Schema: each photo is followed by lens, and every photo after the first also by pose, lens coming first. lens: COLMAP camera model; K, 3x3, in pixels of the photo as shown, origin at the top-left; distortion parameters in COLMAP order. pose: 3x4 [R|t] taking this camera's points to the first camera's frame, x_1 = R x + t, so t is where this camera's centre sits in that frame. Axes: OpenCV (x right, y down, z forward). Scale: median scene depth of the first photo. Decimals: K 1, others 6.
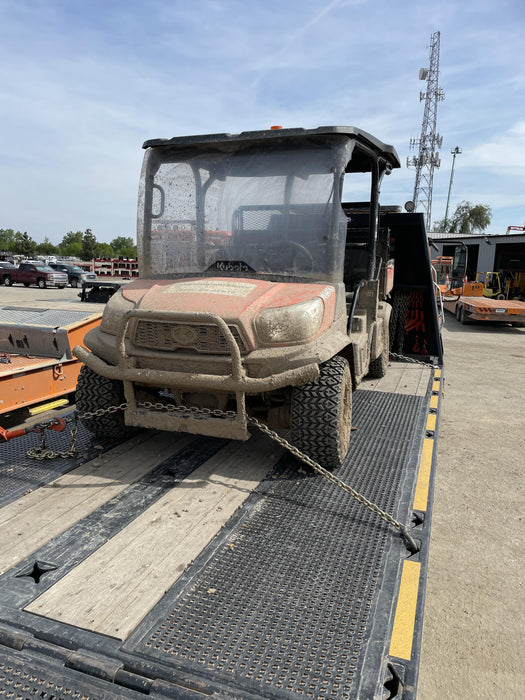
lens RADIAL K [[531.3, 0, 260.7], [0, 531.3, 342.2], [0, 0, 1]] dist [0.020640, -0.005873]
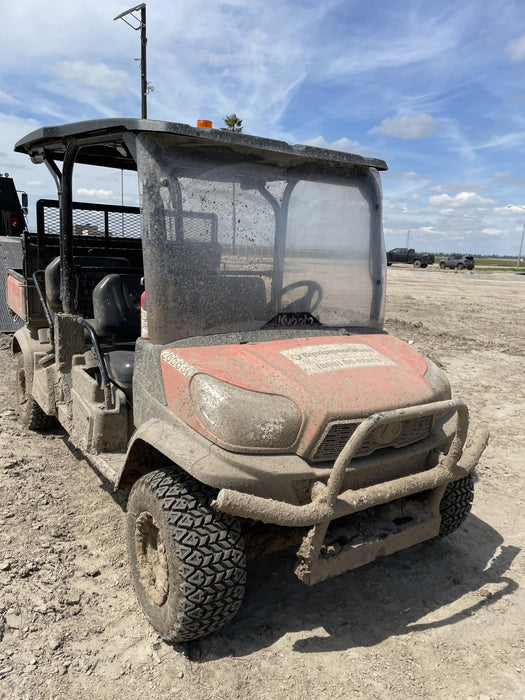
lens RADIAL K [[542.7, 0, 262.5], [0, 542.7, 350.0], [0, 0, 1]] dist [0.040336, -0.003889]
pose [[0.589589, -0.132996, 0.796679, -0.653501], [0.088041, 0.991055, 0.100289, -0.167329], [-0.802891, 0.011012, 0.596024, 0.528954]]
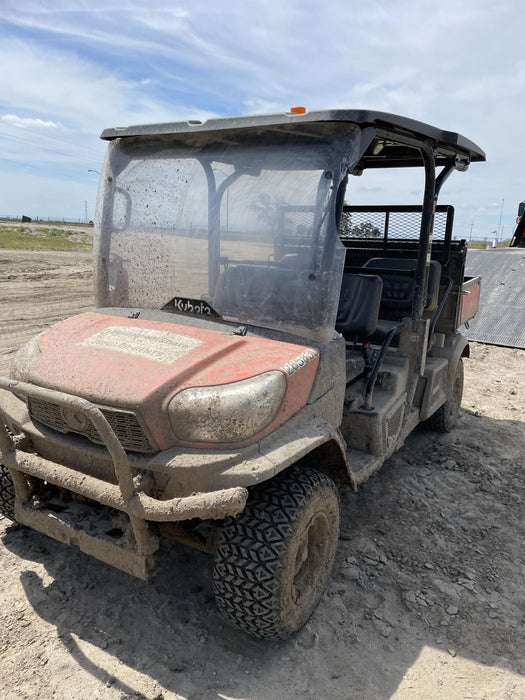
lens RADIAL K [[541.5, 0, 273.5], [0, 541.5, 353.9], [0, 0, 1]] dist [0.021260, -0.002471]
pose [[0.979299, 0.070485, -0.189750, 0.184687], [-0.061060, 0.996614, 0.055071, -0.115918], [0.192989, -0.042345, 0.980287, 0.269000]]
